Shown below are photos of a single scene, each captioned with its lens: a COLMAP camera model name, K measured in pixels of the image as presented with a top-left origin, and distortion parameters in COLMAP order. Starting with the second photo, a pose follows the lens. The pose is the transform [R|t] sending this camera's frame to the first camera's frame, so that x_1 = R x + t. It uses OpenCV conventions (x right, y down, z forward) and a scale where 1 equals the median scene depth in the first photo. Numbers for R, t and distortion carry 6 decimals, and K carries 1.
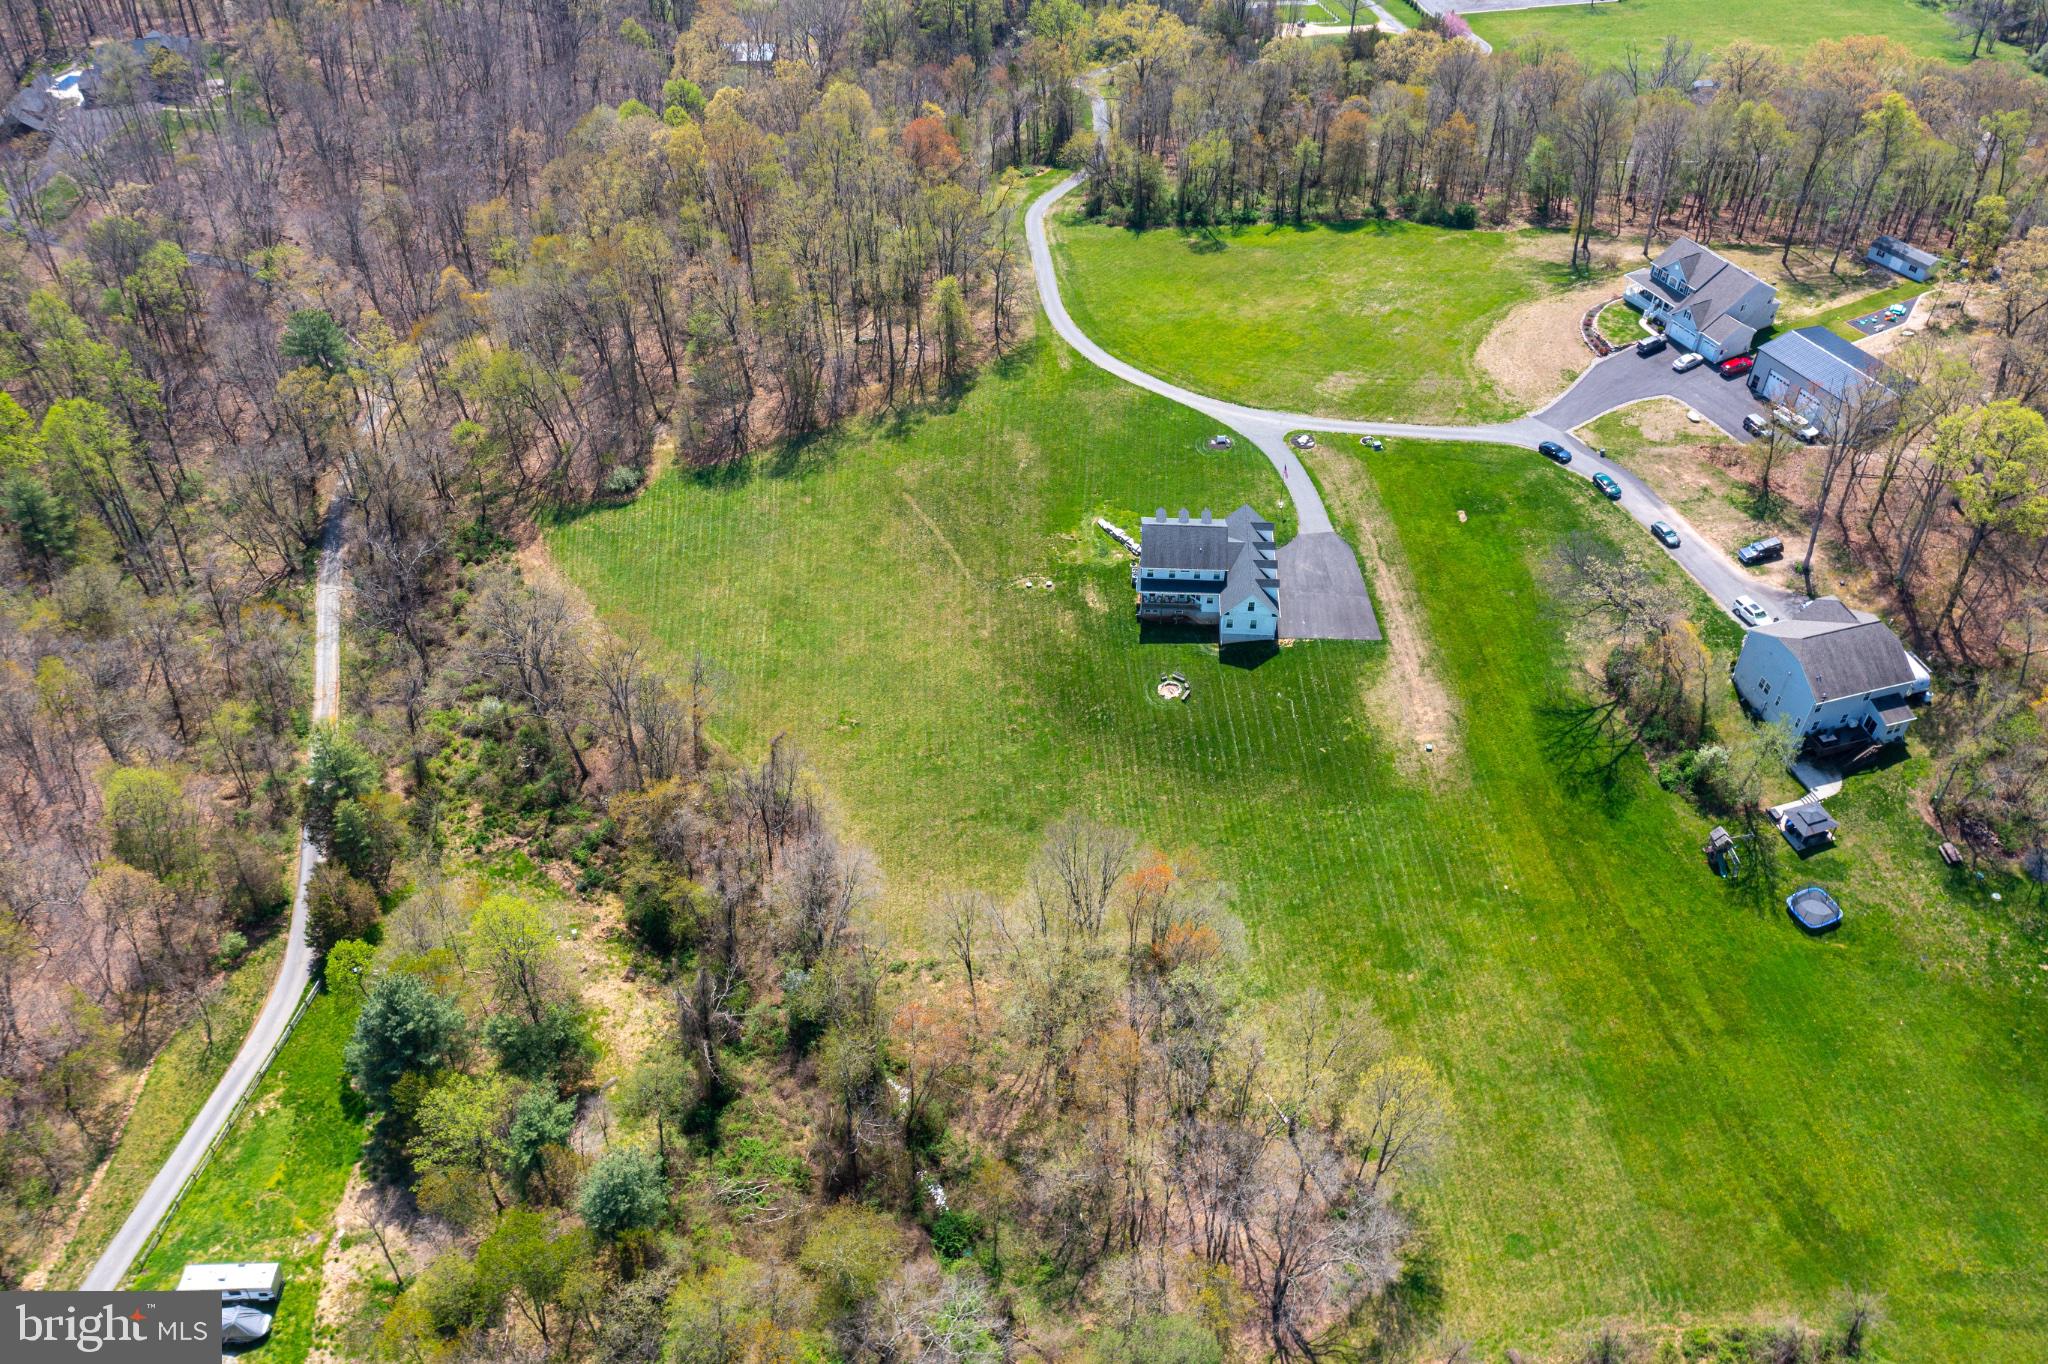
lens RADIAL K [[1625.7, 0, 1020.0], [0, 1625.7, 681.8], [0, 0, 1]] dist [-0.017208, 0.009307]
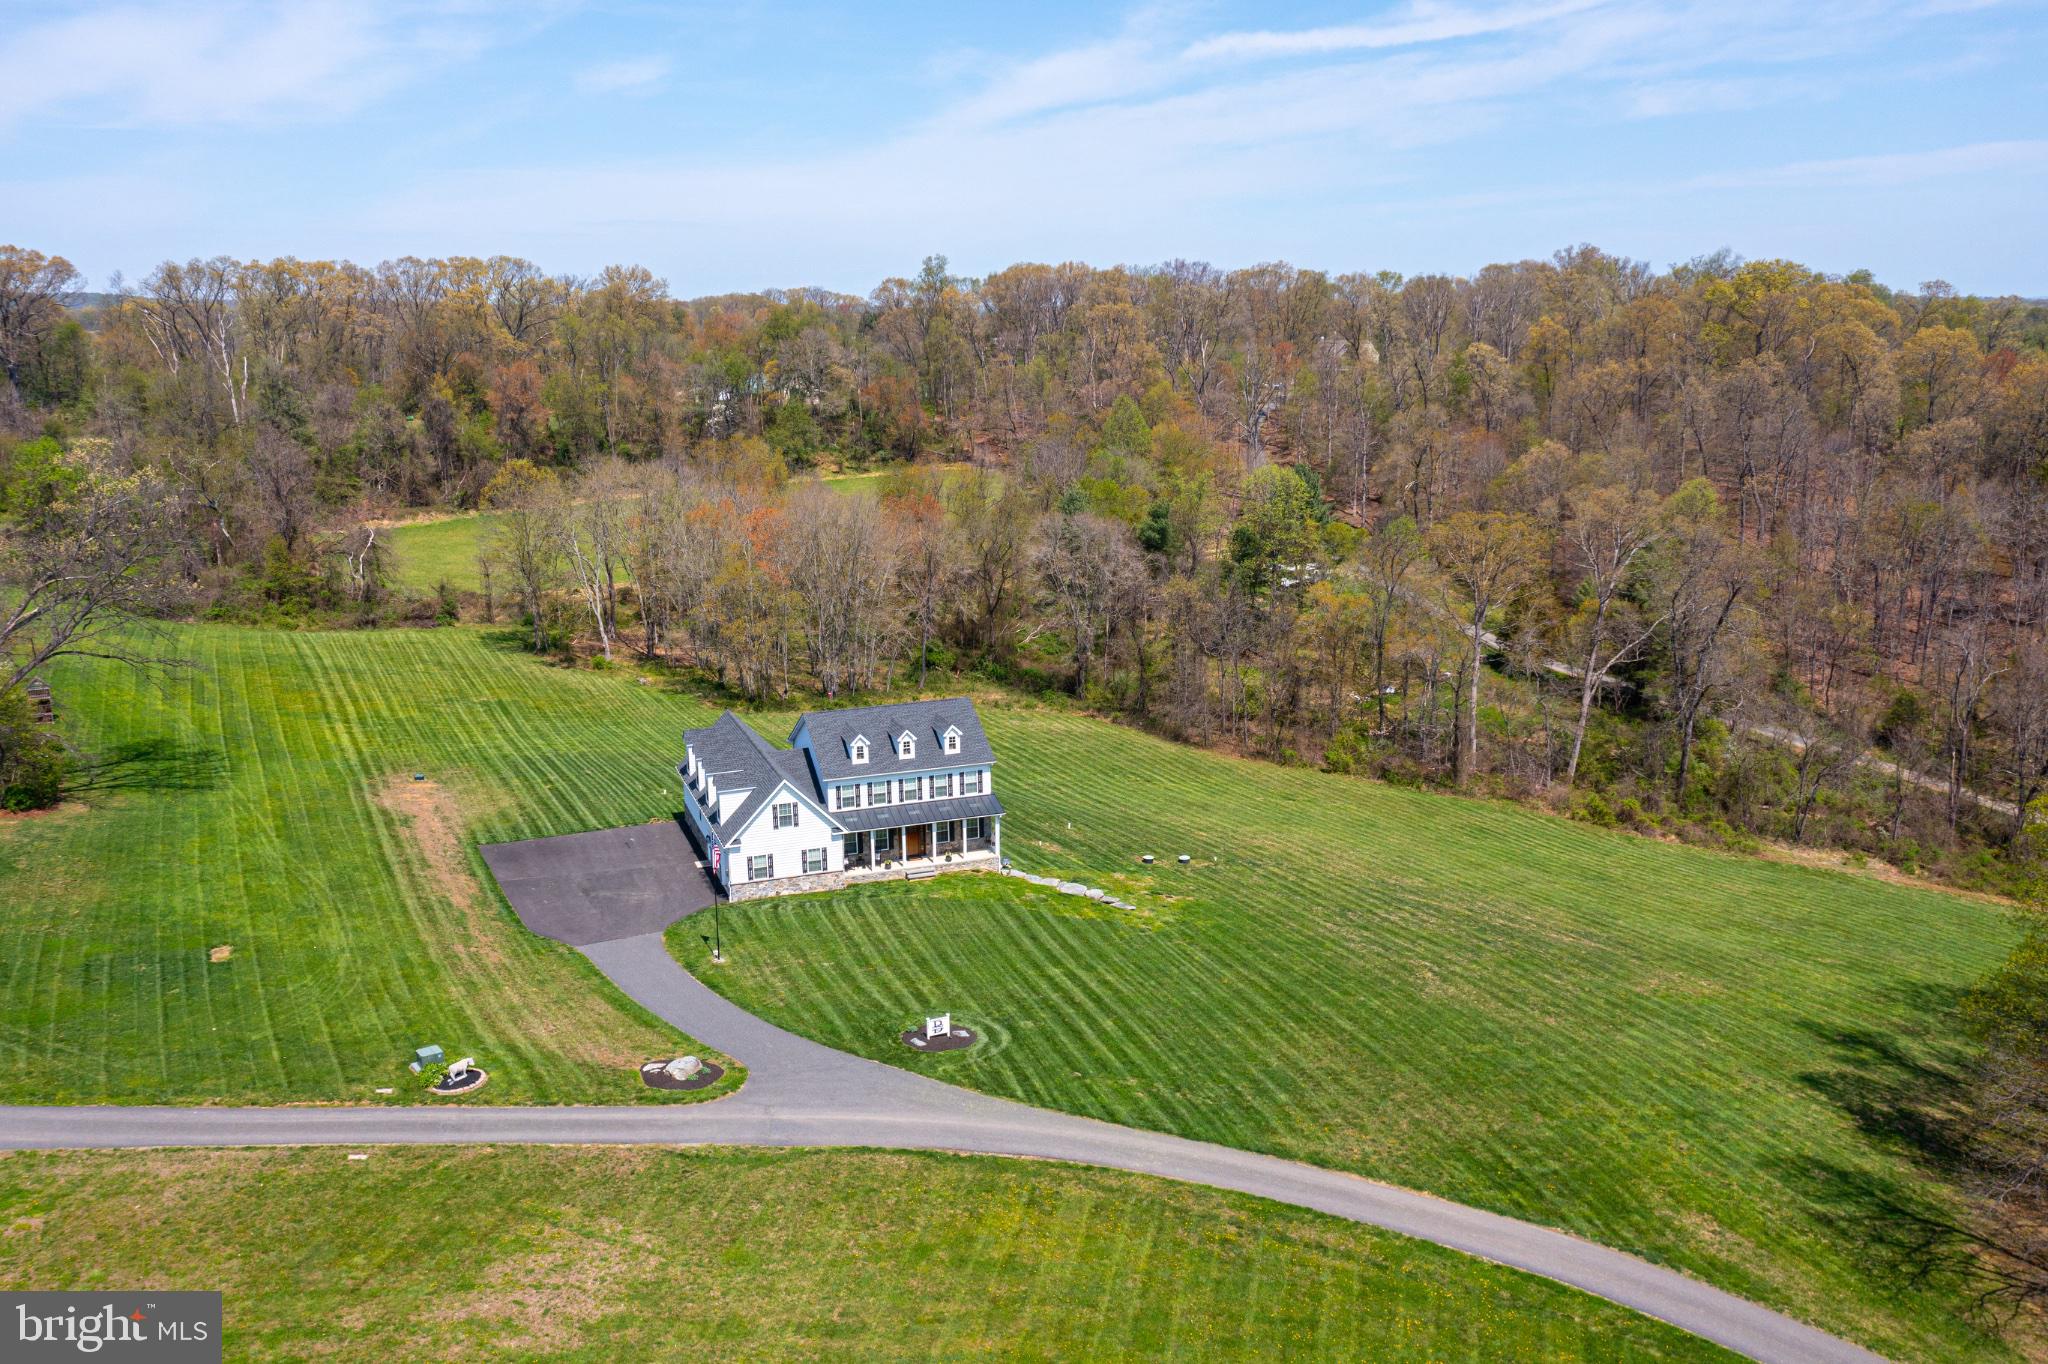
lens RADIAL K [[1625.7, 0, 1021.8], [0, 1625.7, 667.6], [0, 0, 1]] dist [-0.017208, 0.009307]
pose [[-0.921220, 0.100166, -0.375927, 0.222895], [-0.251642, 0.583511, 0.772134, -0.442464], [0.296699, 0.805904, -0.512336, 1.115066]]
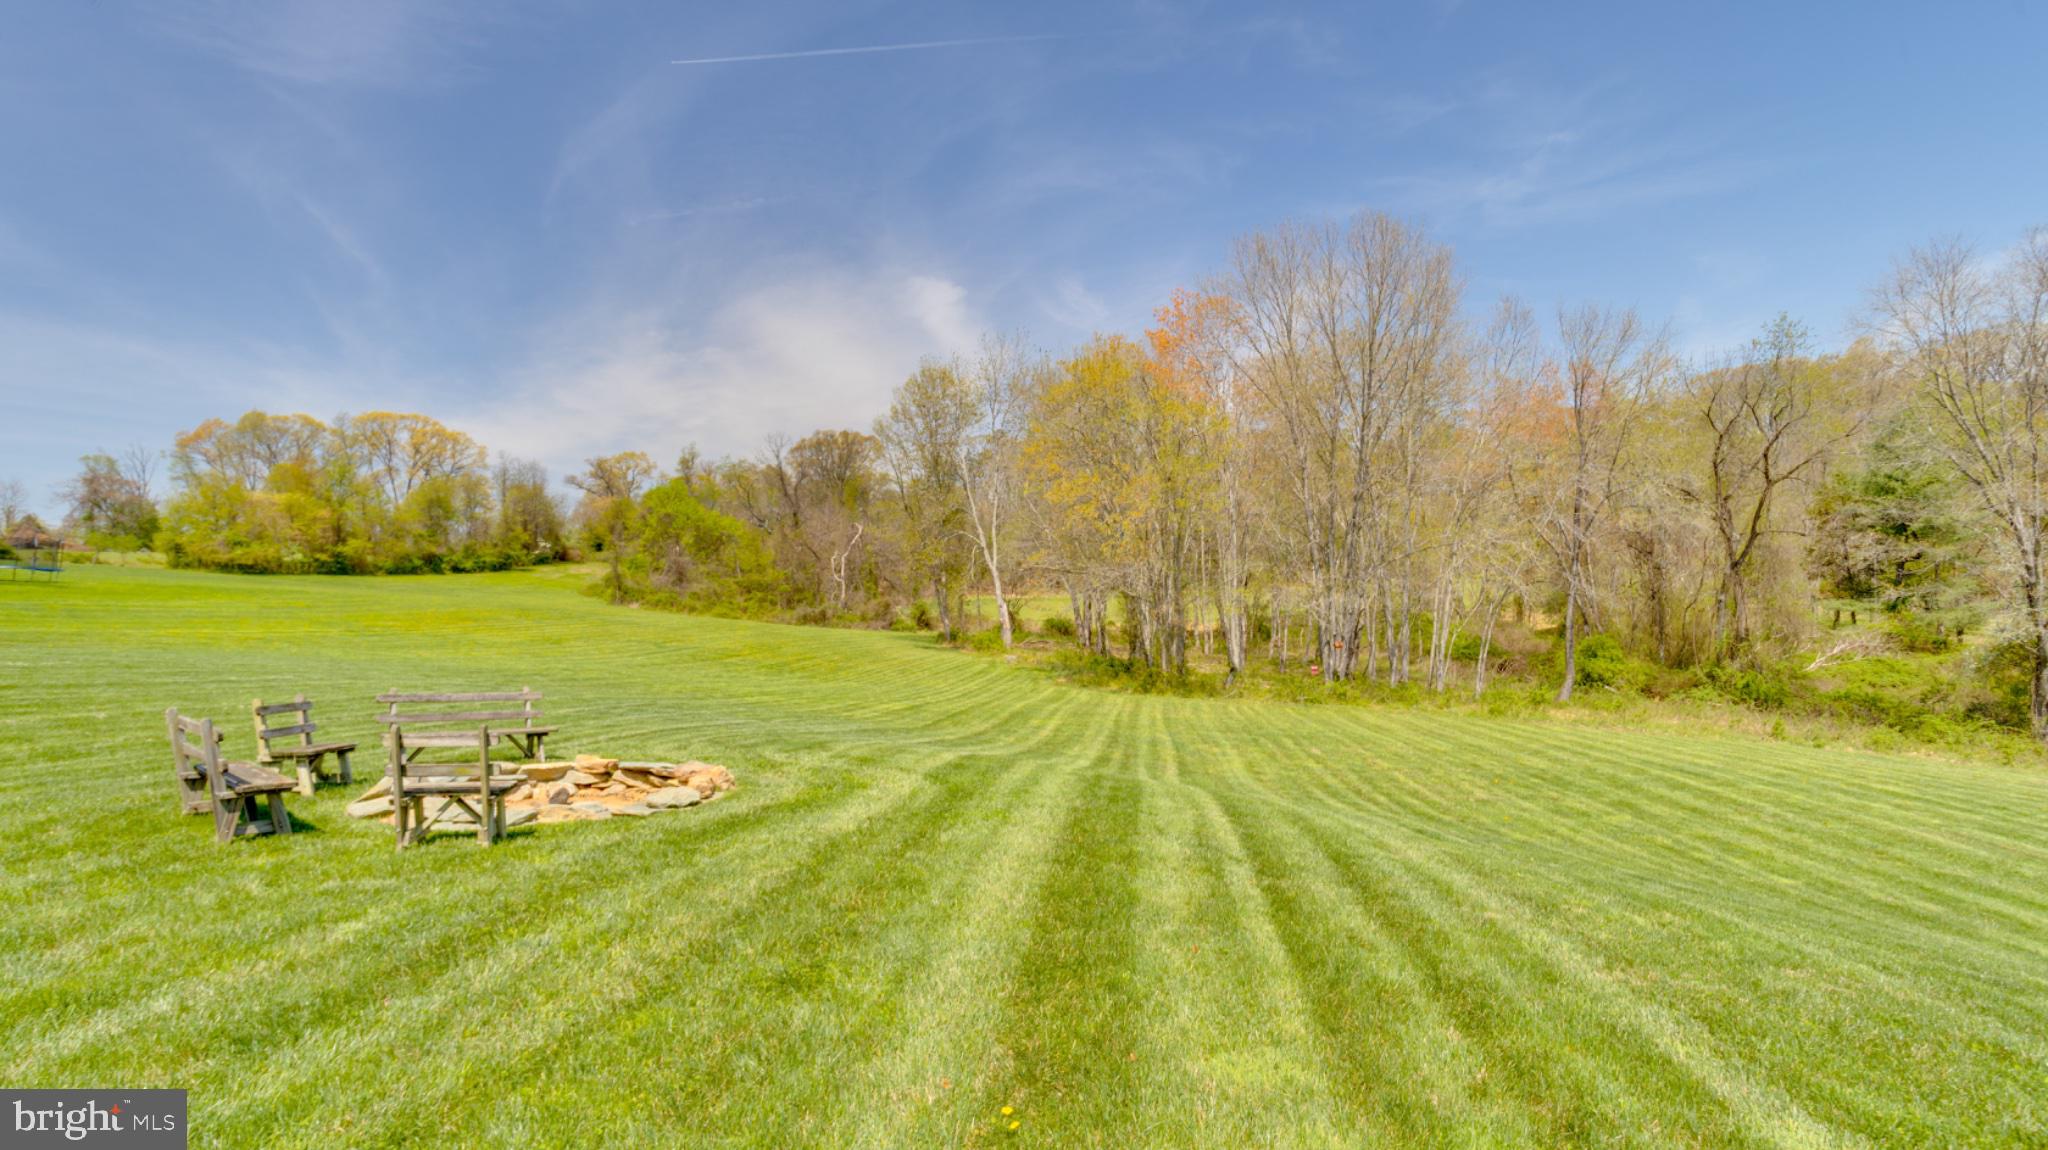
lens RADIAL K [[1022.7, 0, 1006.8], [0, 1022.7, 590.4], [0, 0, 1]] dist [-0.017256, 0.000739]
pose [[-0.979438, 0.045128, 0.196632, 0.057686], [0.164687, 0.741811, 0.650073, -0.025410], [-0.116528, 0.669089, -0.733990, 0.881881]]
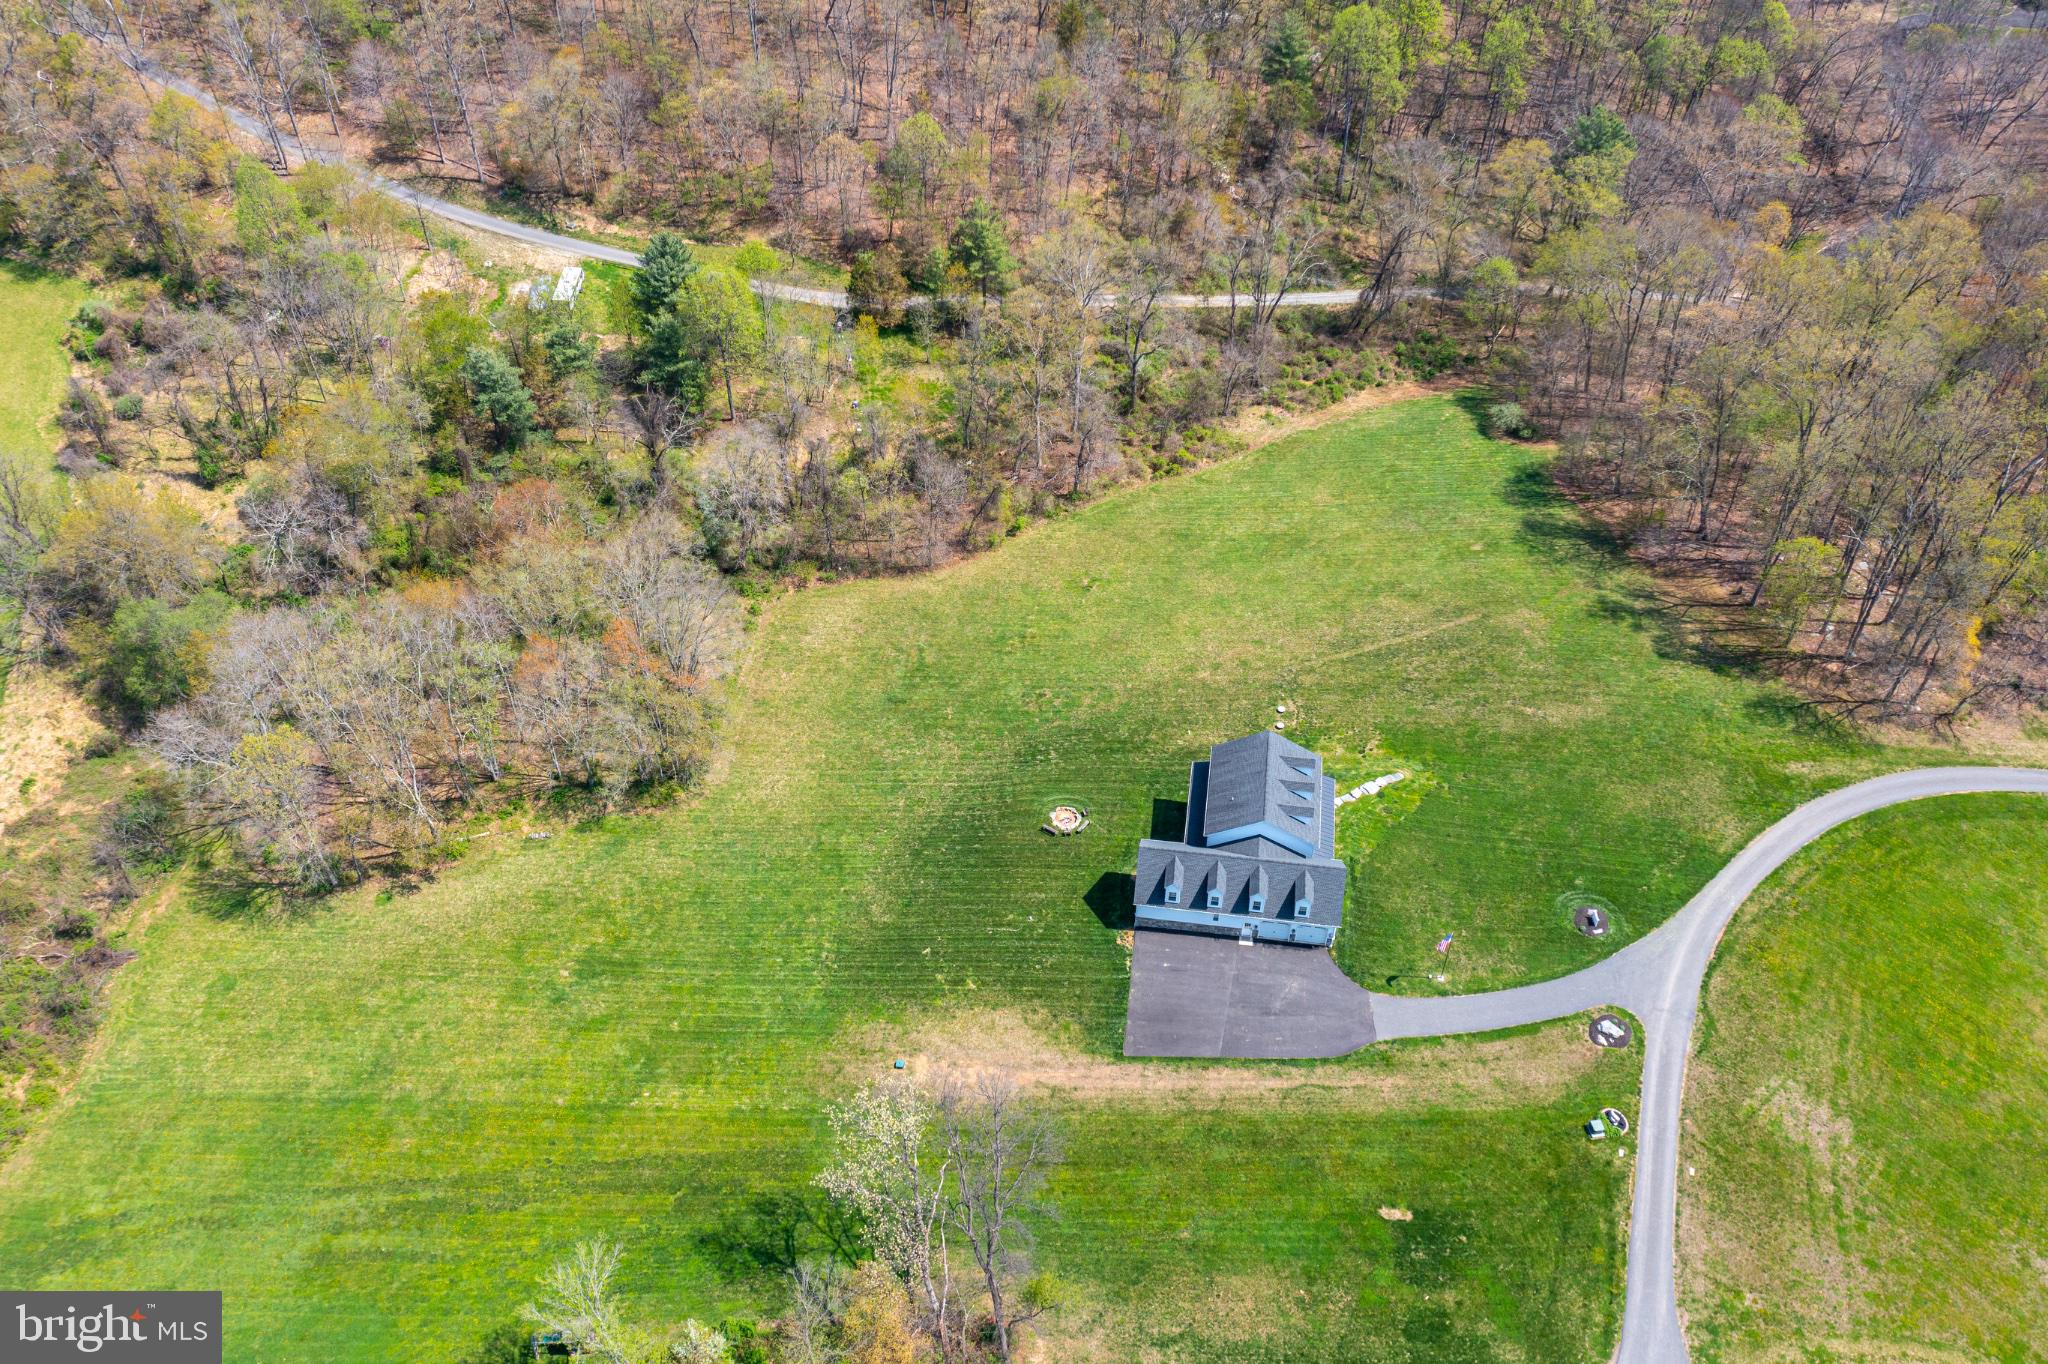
lens RADIAL K [[1625.7, 0, 1026.3], [0, 1625.7, 681.8], [0, 0, 1]] dist [-0.017208, 0.009307]
pose [[-0.093369, 0.717213, -0.690570, 0.511929], [-0.674449, 0.464655, 0.573771, -0.403718], [0.732394, 0.519327, 0.440340, 0.519752]]
